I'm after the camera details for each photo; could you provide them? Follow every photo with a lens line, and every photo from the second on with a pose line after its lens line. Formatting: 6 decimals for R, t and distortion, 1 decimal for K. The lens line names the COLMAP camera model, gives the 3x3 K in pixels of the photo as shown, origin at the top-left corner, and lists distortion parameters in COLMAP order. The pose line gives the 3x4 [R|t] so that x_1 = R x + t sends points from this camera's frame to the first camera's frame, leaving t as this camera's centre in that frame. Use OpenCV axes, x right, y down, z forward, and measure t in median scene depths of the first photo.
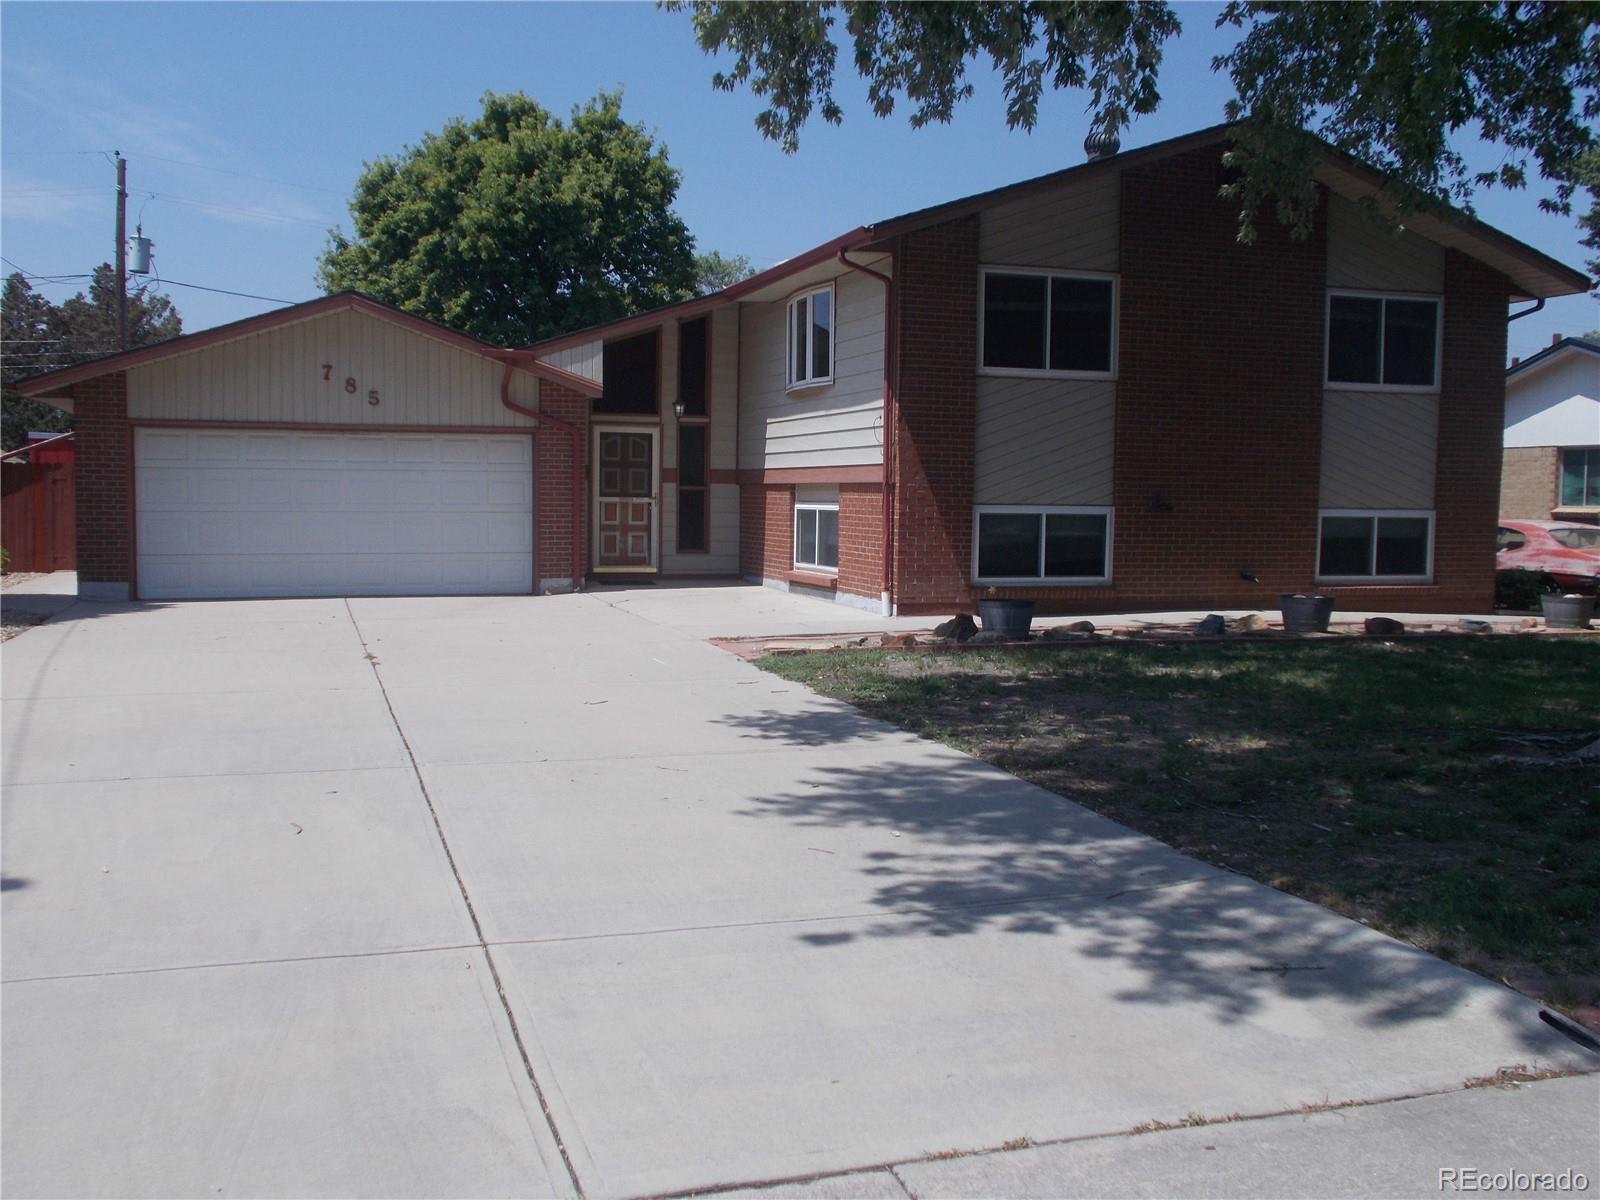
lens RADIAL K [[1521.1, 0, 799.3], [0, 1521.1, 596.9], [0, 0, 1]] dist [-0.007909, 0.097669]
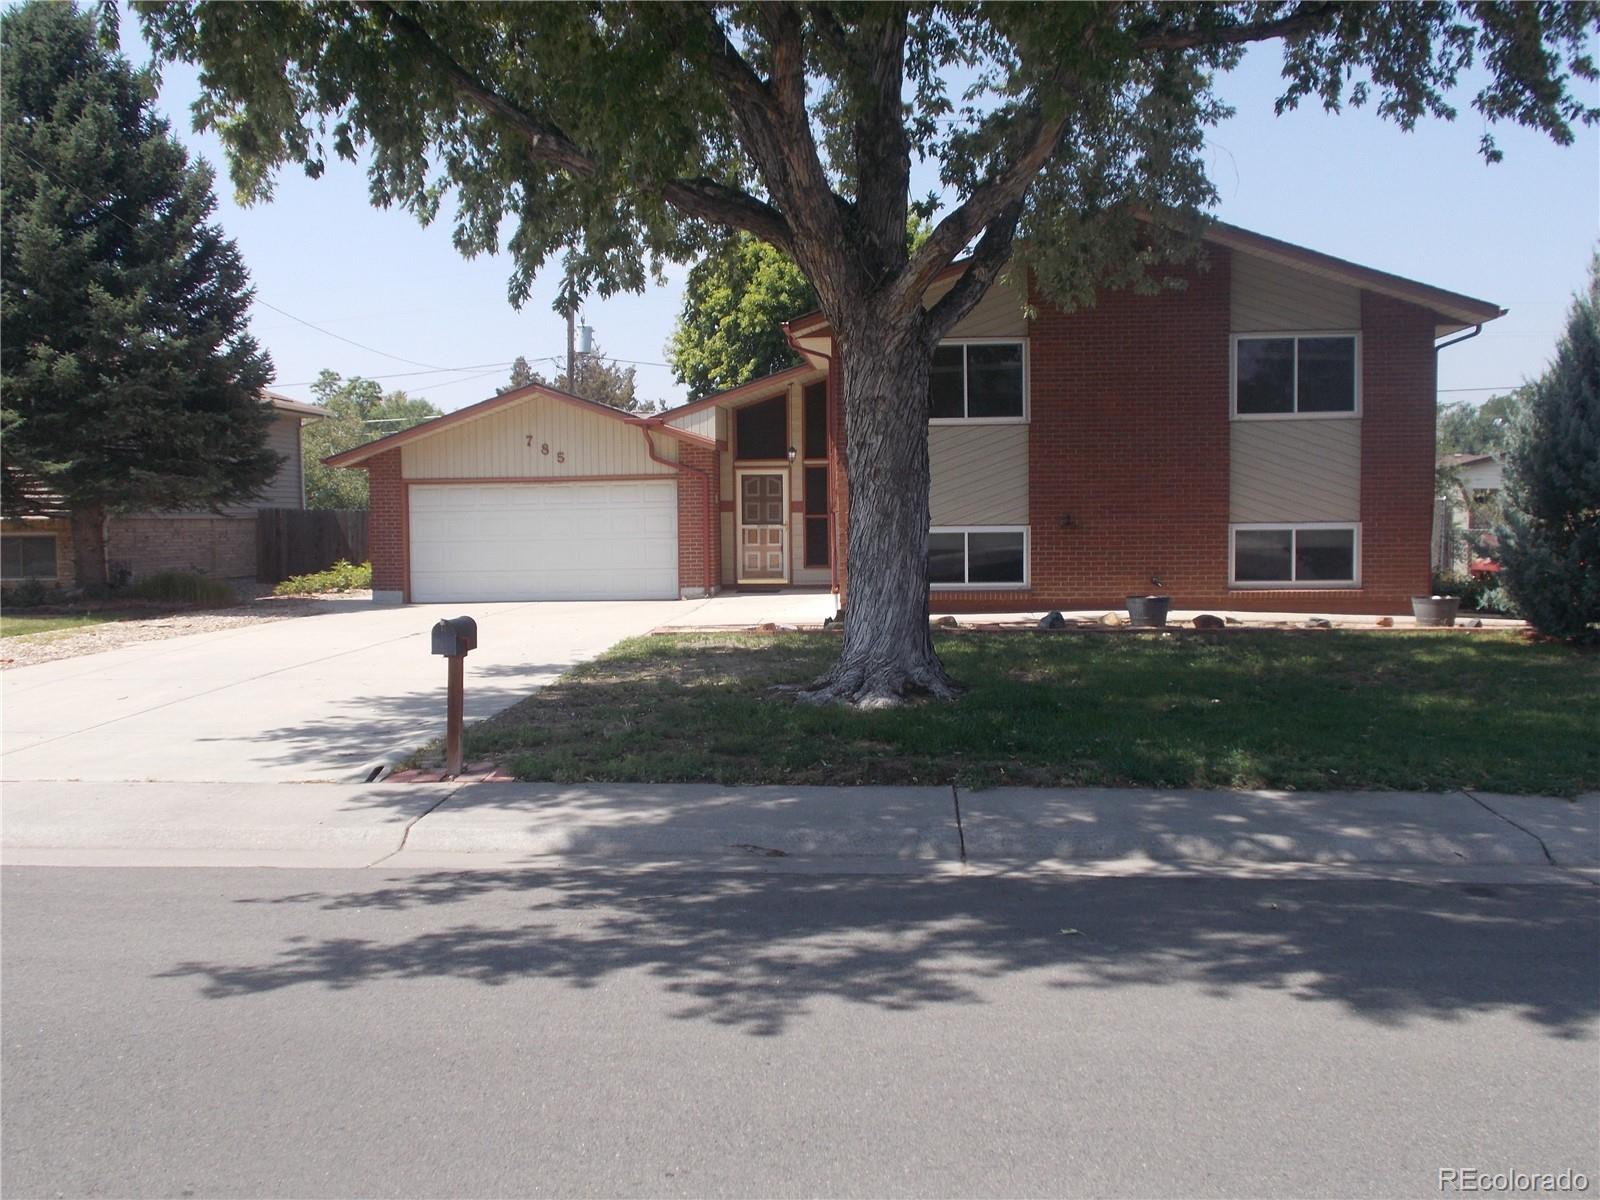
lens RADIAL K [[1521.1, 0, 799.3], [0, 1521.1, 596.9], [0, 0, 1]] dist [-0.007909, 0.097669]
pose [[0.919054, -0.002740, -0.394121, 0.478286], [-0.003011, 0.999898, -0.013974, 0.014689], [0.394119, 0.014029, 0.918952, -0.185925]]
